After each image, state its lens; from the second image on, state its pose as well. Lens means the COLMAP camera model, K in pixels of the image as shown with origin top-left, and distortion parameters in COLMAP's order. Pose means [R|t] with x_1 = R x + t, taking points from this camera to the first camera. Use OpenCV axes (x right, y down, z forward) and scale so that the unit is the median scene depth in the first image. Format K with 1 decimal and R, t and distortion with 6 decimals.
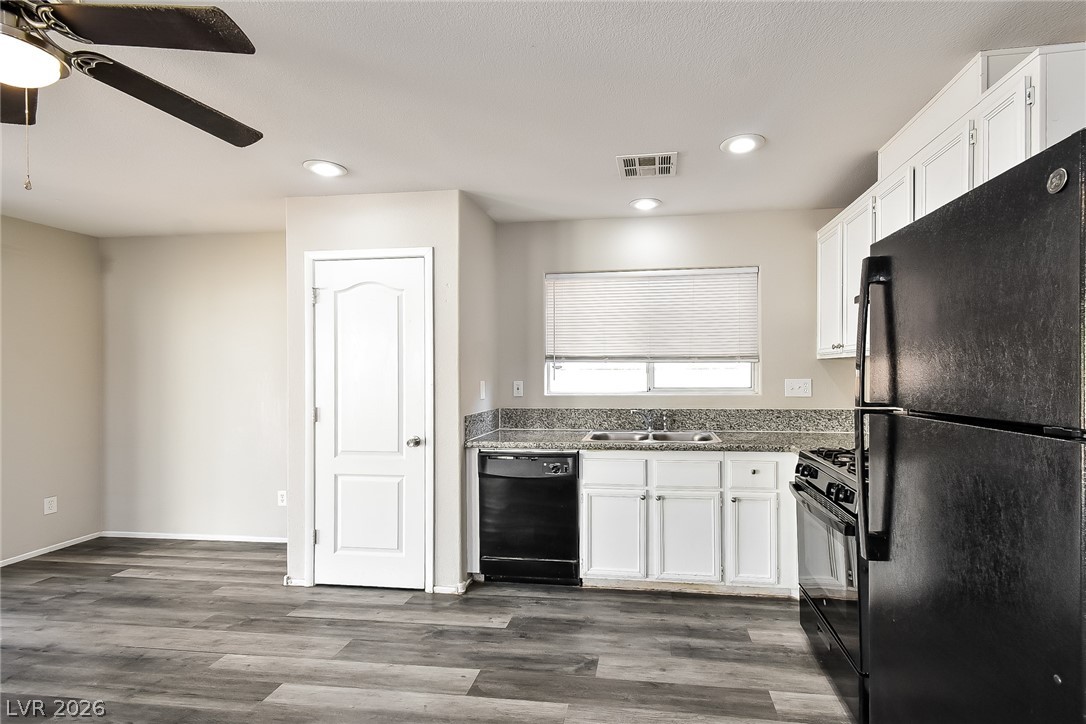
lens RADIAL K [[493.5, 0, 601.7], [0, 493.5, 374.4], [0, 0, 1]] dist [0.003409, 0.000524]
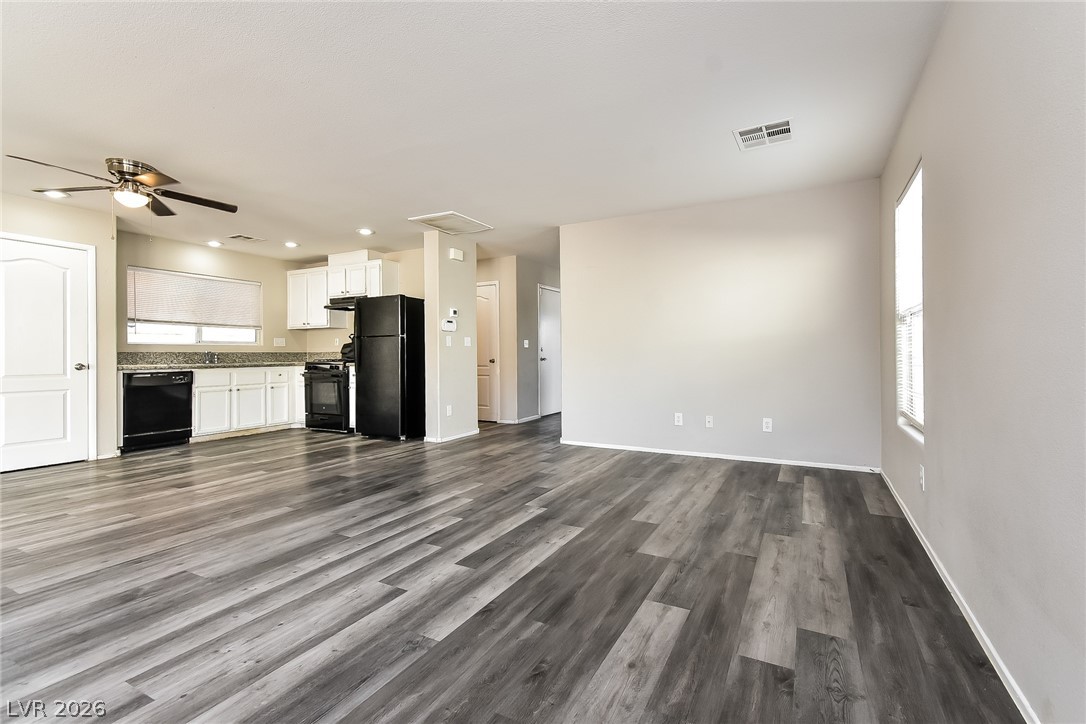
lens RADIAL K [[496.7, 0, 545.8], [0, 496.7, 358.0], [0, 0, 1]] dist [0.000470, -0.000218]
pose [[0.374736, 0.003317, 0.927126, -1.283899], [0.004967, 0.999972, -0.005585, 0.123428], [-0.927118, 0.006698, 0.374709, -0.965656]]
